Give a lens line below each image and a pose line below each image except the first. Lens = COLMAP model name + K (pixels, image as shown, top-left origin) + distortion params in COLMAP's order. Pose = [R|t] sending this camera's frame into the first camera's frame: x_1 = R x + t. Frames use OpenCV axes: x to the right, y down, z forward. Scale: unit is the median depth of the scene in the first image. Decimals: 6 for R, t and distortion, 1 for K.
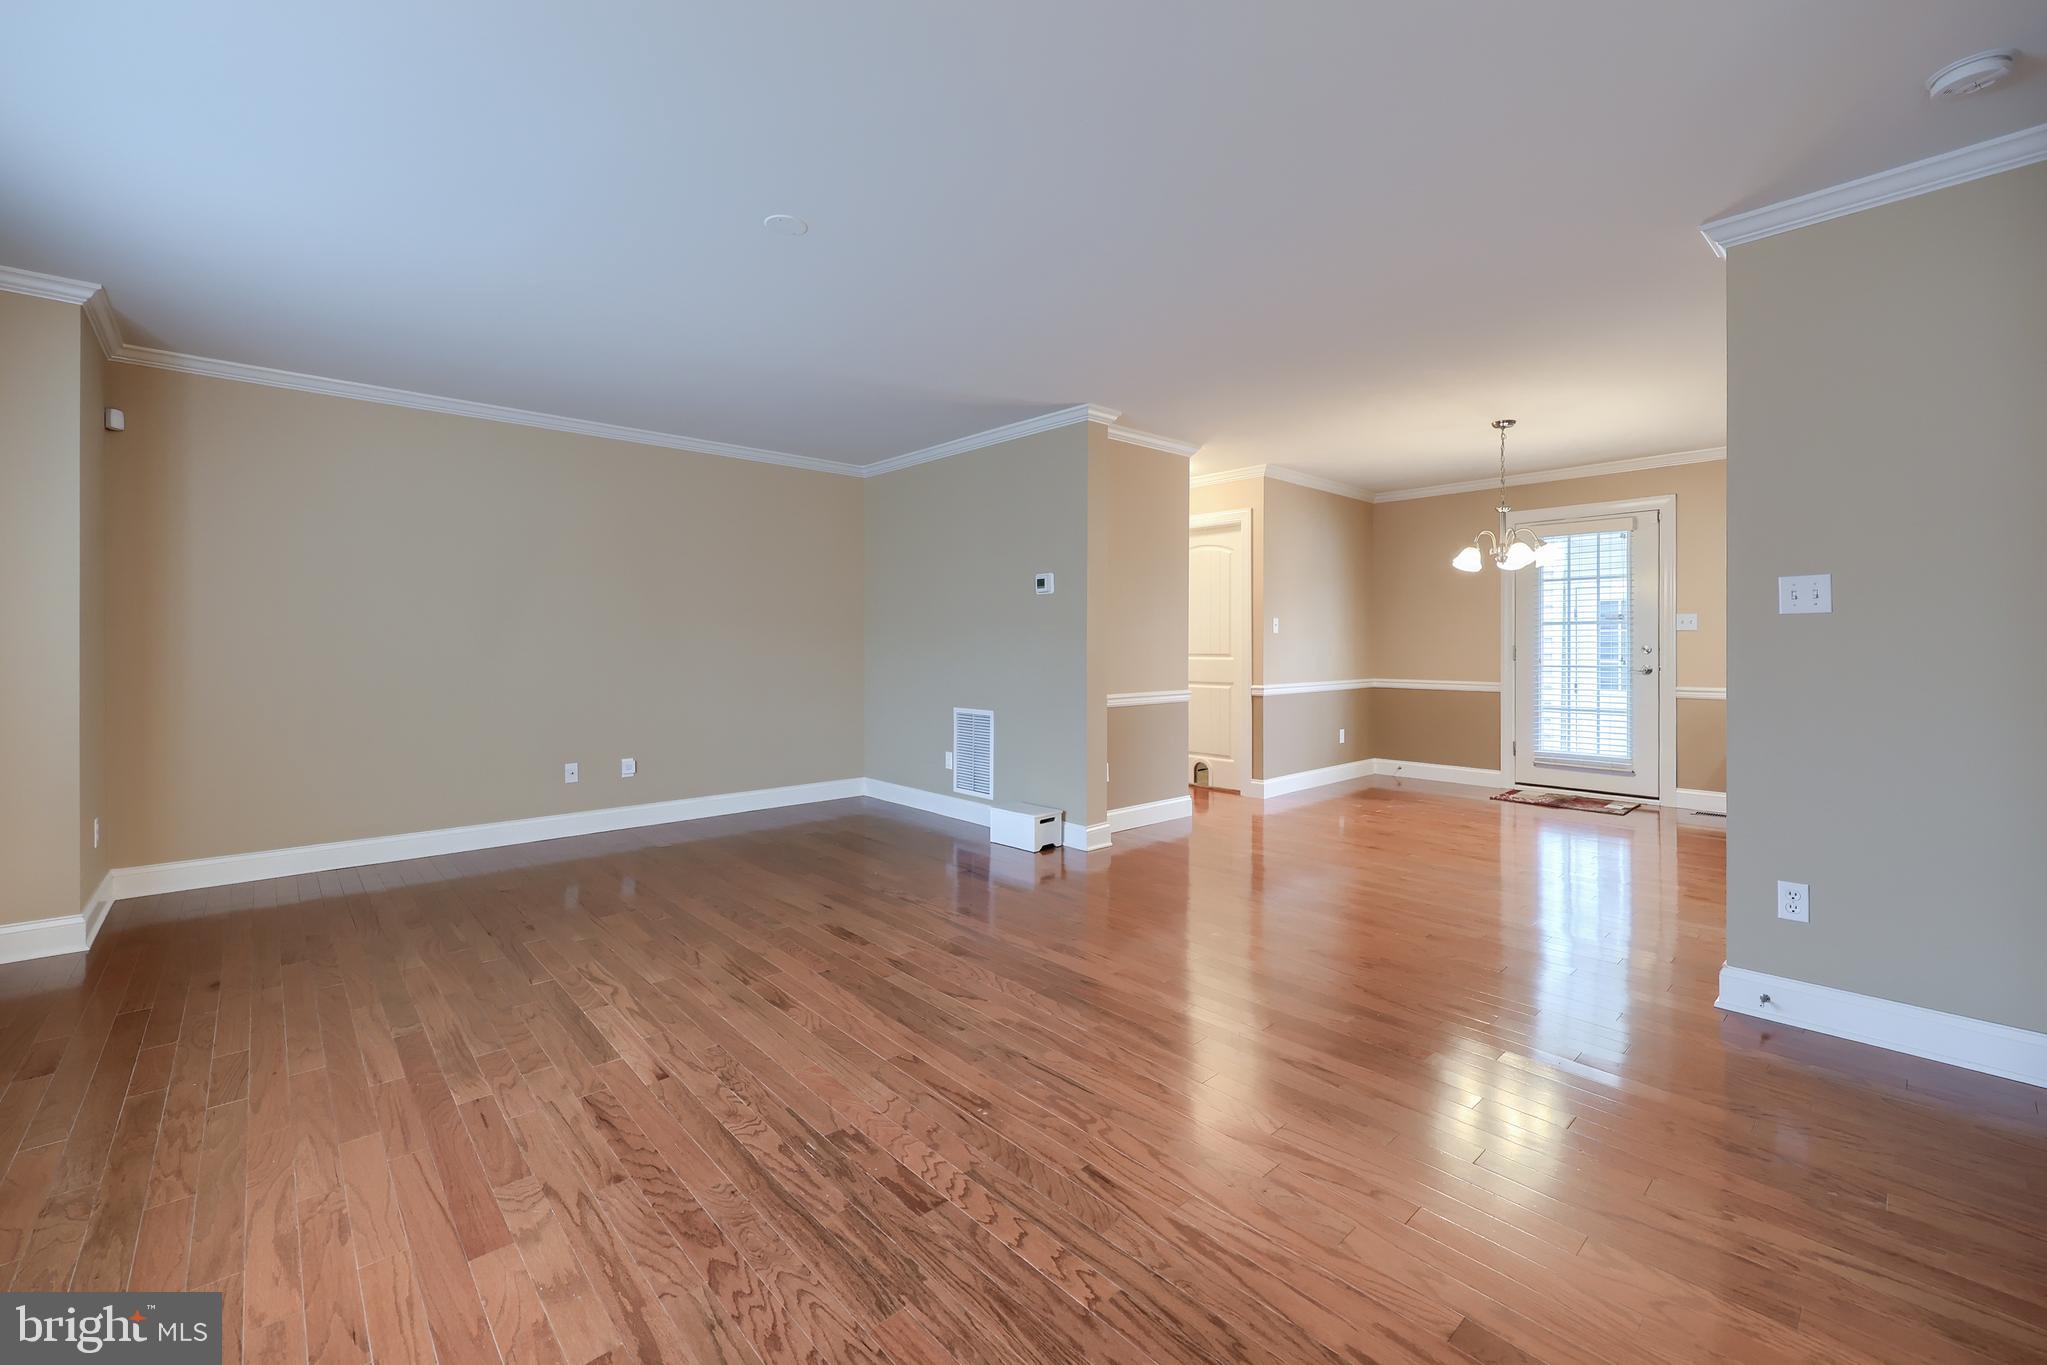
lens RADIAL K [[869.7, 0, 1005.3], [0, 869.7, 646.1], [0, 0, 1]] dist [-0.000609, 0.000152]
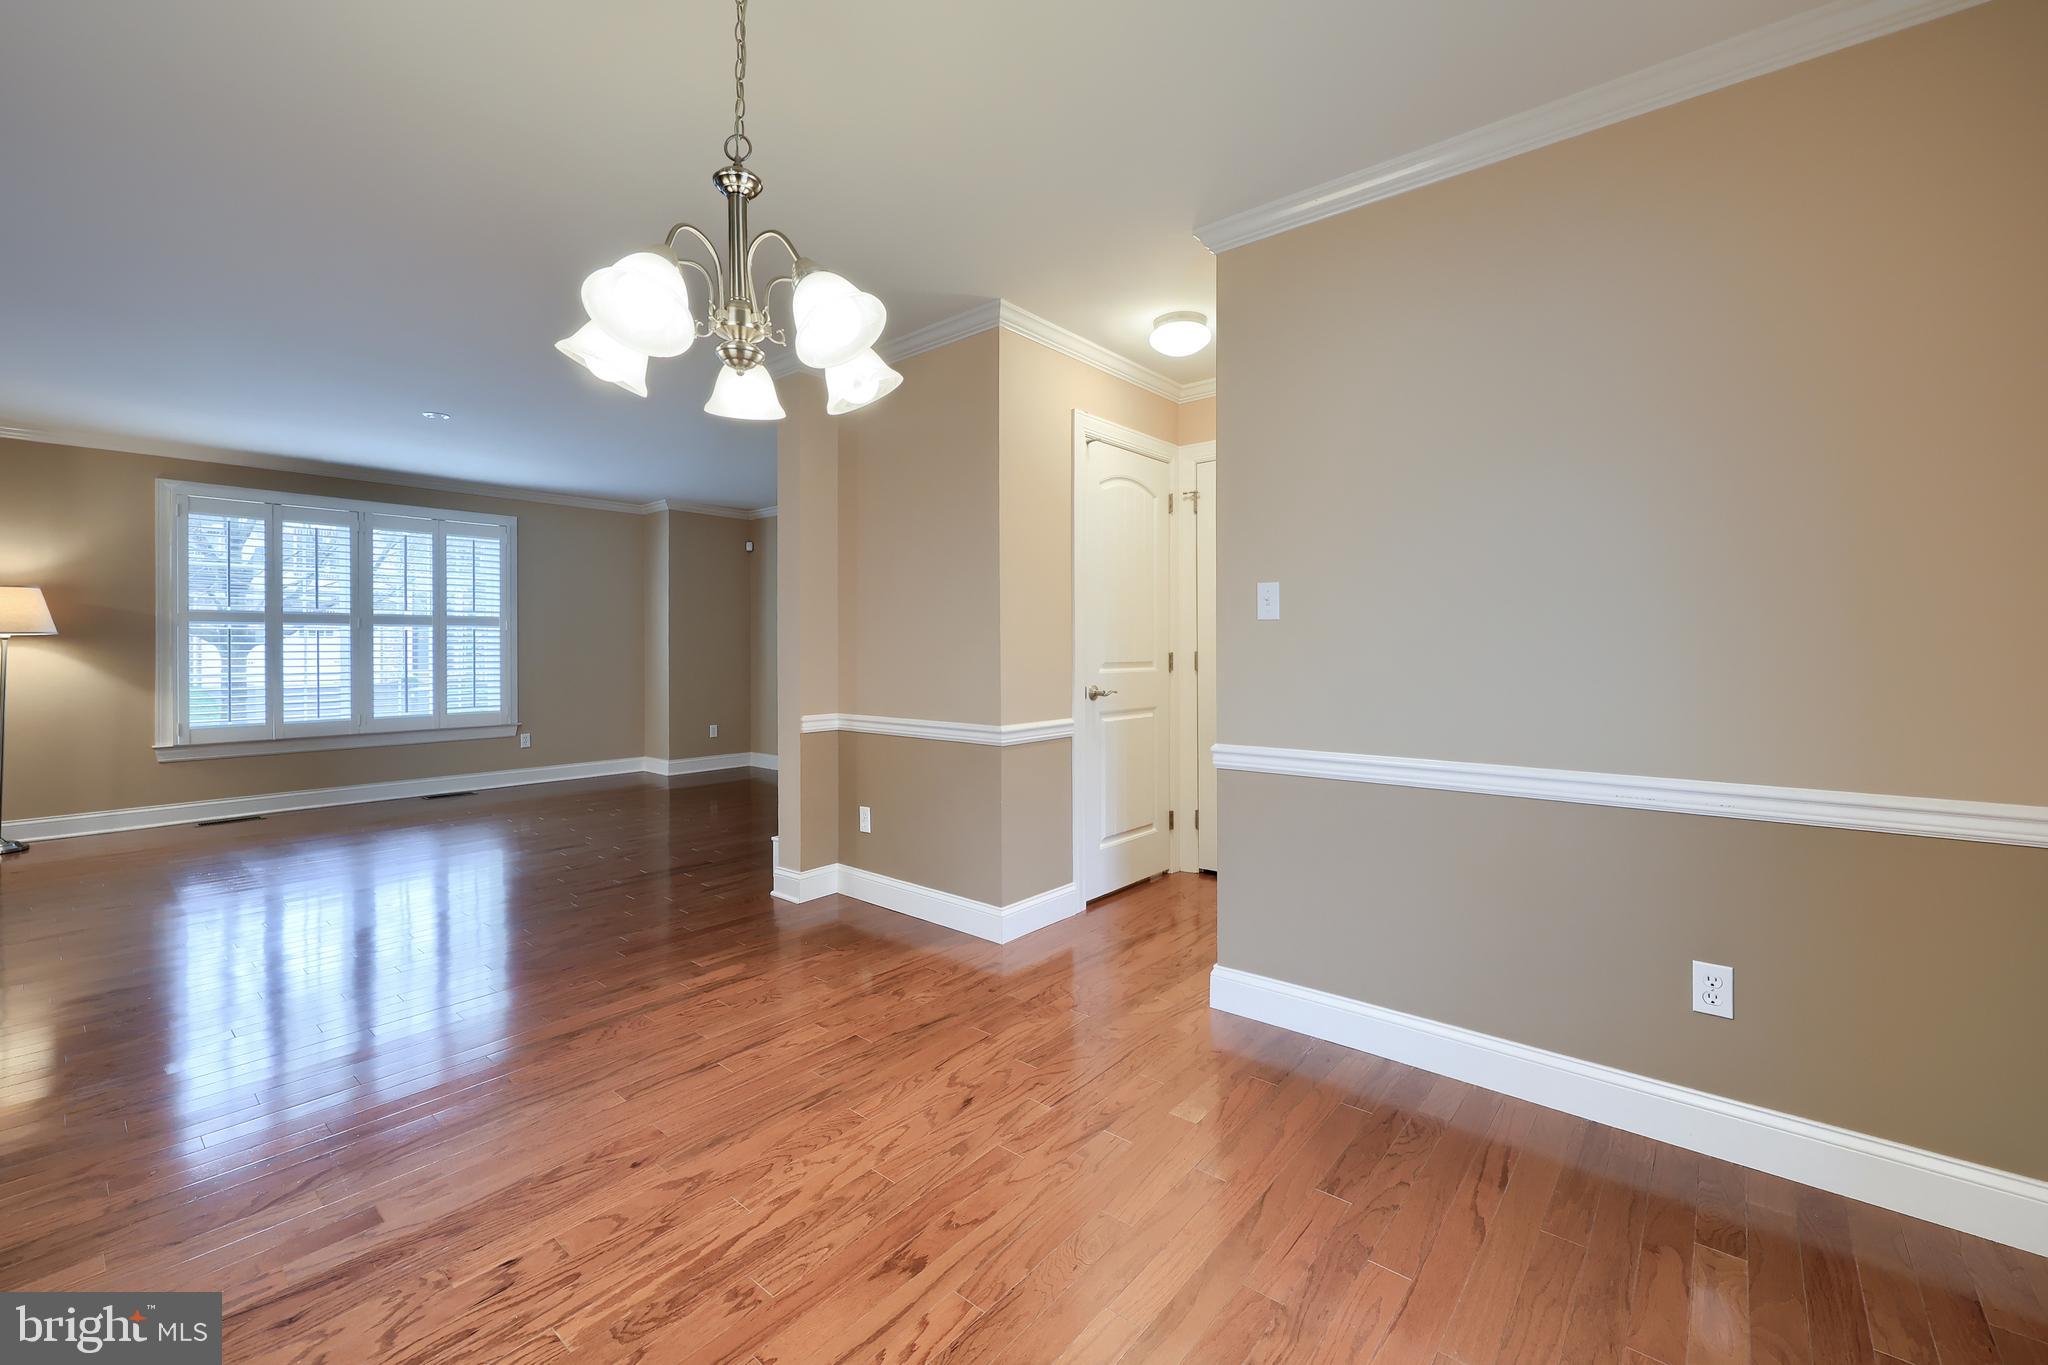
lens RADIAL K [[838.1, 0, 1023.2], [0, 838.1, 654.1], [0, 0, 1]] dist [-0.000870, -0.000071]
pose [[0.122609, 0.005409, -0.992440, 0.718808], [0.000419, 0.999985, 0.005502, -0.000863], [0.992455, -0.001091, 0.122604, 0.884928]]
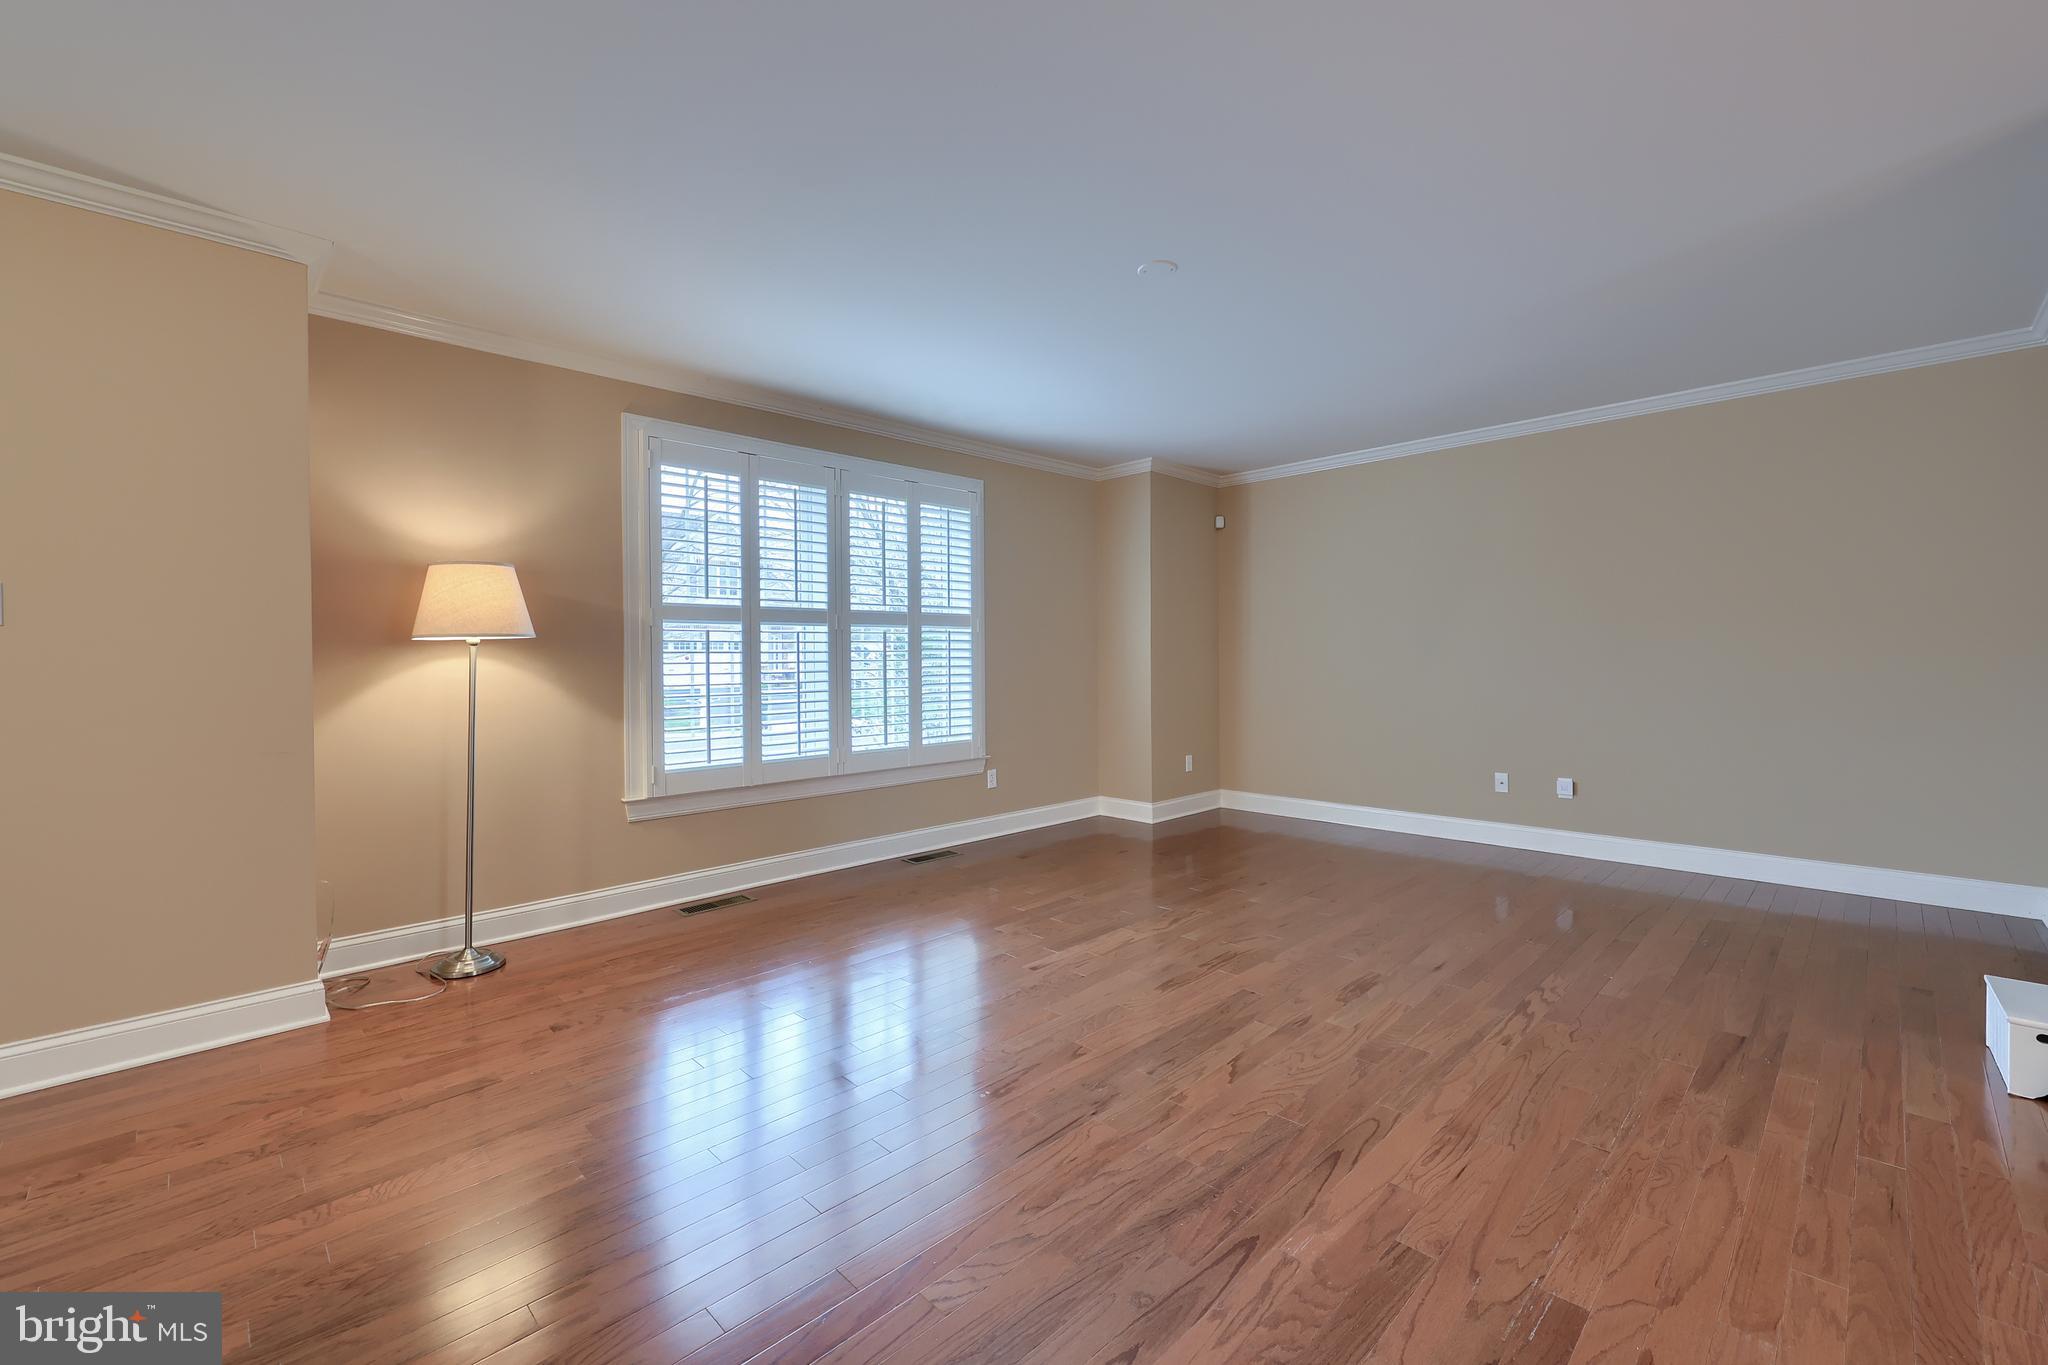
lens RADIAL K [[838.4, 0, 1062.7], [0, 838.4, 671.2], [0, 0, 1]] dist [-0.000041, -0.000007]
pose [[0.049708, 0.015661, -0.998641, 0.363142], [0.007386, 0.999844, 0.016048, -0.000851], [0.998737, -0.008173, 0.049584, 0.379533]]
